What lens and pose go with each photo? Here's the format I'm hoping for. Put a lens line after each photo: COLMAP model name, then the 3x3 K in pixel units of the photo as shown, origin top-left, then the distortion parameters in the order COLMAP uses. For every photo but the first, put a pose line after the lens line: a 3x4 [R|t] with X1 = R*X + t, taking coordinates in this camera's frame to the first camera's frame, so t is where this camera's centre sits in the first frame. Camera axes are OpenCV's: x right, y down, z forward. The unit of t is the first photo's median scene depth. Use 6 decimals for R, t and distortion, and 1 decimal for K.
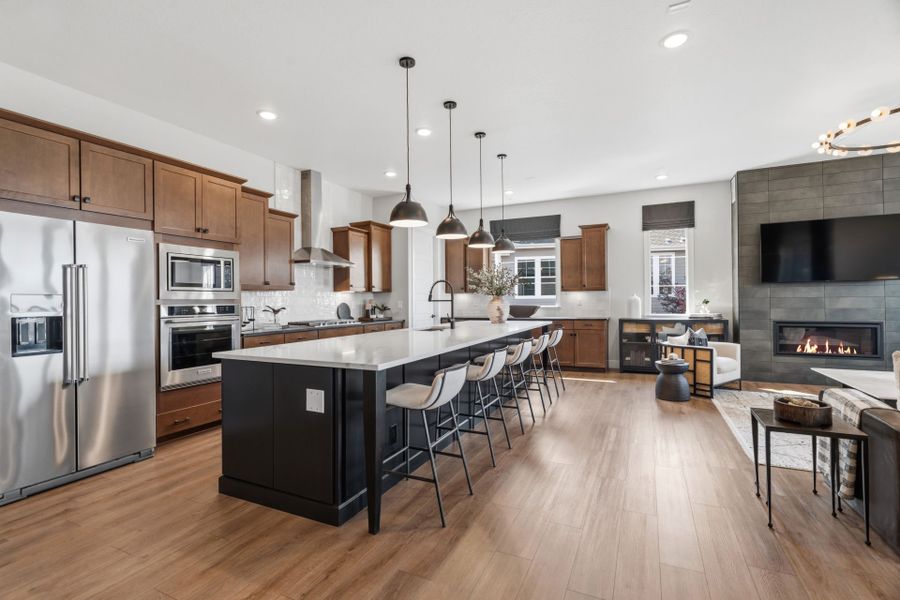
lens RADIAL K [[402.7, 0, 452.2], [0, 402.7, 299.7], [0, 0, 1]] dist [-0.010248, 0.002932]
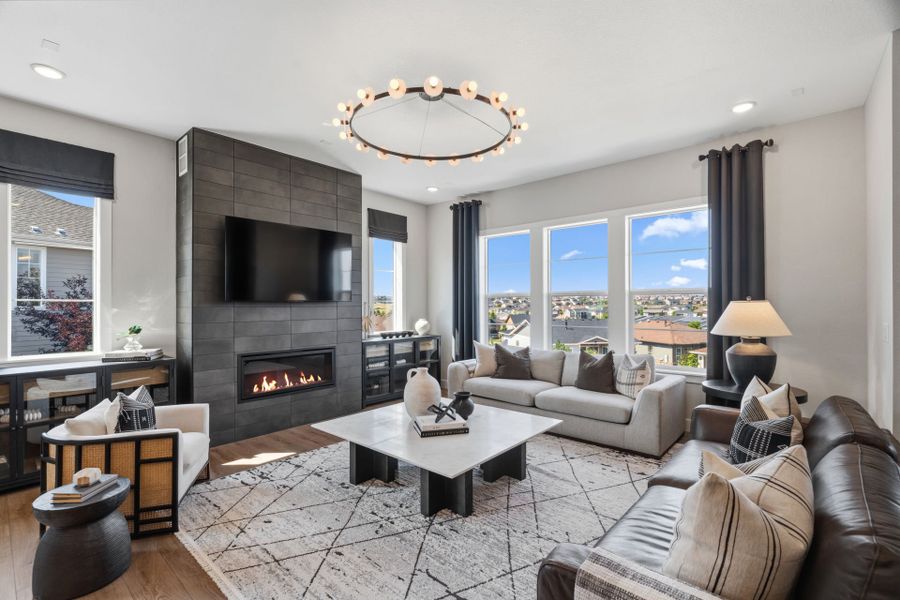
lens RADIAL K [[402.7, 0, 453.1], [0, 402.7, 303.4], [0, 0, 1]] dist [-0.010248, 0.002932]
pose [[0.257168, 0.015655, 0.966240, 0.205907], [-0.000121, 0.999869, -0.016168, -0.027142], [-0.966367, 0.004040, 0.257136, 0.442788]]
